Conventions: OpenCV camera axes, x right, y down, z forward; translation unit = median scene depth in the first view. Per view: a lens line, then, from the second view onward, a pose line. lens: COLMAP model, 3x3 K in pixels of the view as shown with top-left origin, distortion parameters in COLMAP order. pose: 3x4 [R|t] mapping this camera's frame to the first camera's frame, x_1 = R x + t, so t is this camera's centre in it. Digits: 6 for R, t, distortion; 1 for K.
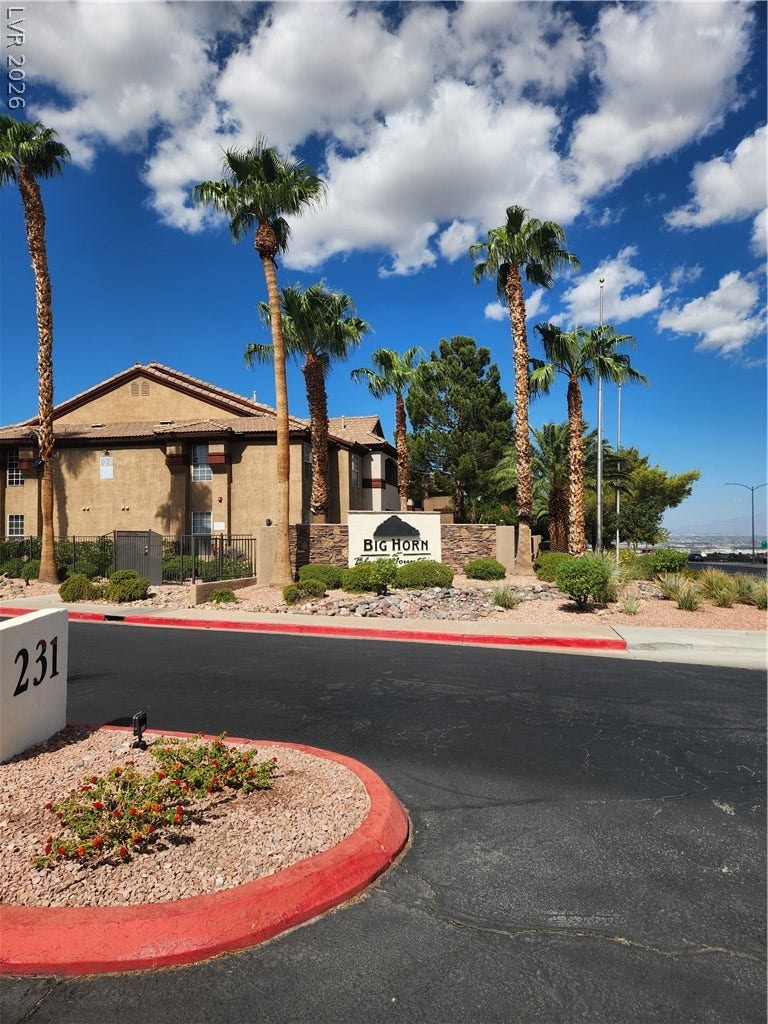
lens RADIAL K [[713.0, 0, 404.1], [0, 713.0, 516.9], [0, 0, 1]] dist [0.045799, -0.002552]
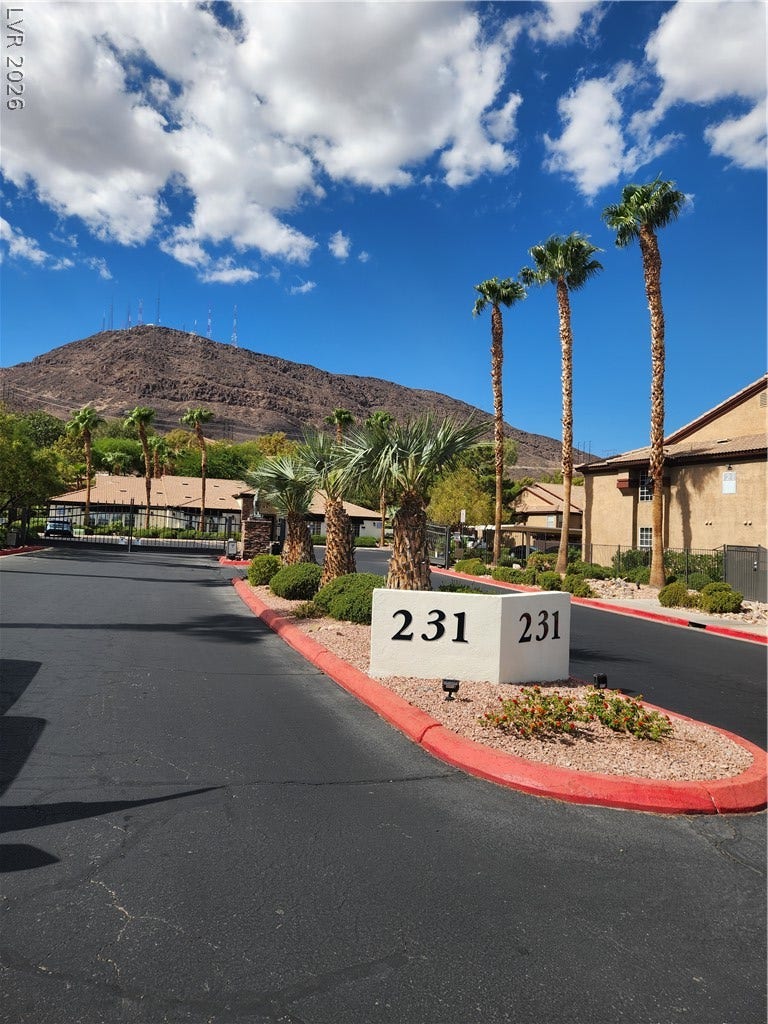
lens RADIAL K [[773.4, 0, 383.6], [0, 773.4, 511.7], [0, 0, 1]] dist [0.135845, -0.003028]
pose [[0.623021, 0.003755, -0.782196, 0.197455], [-0.025134, 0.999568, -0.015221, 0.001837], [0.781801, 0.029142, 0.622846, -0.086630]]
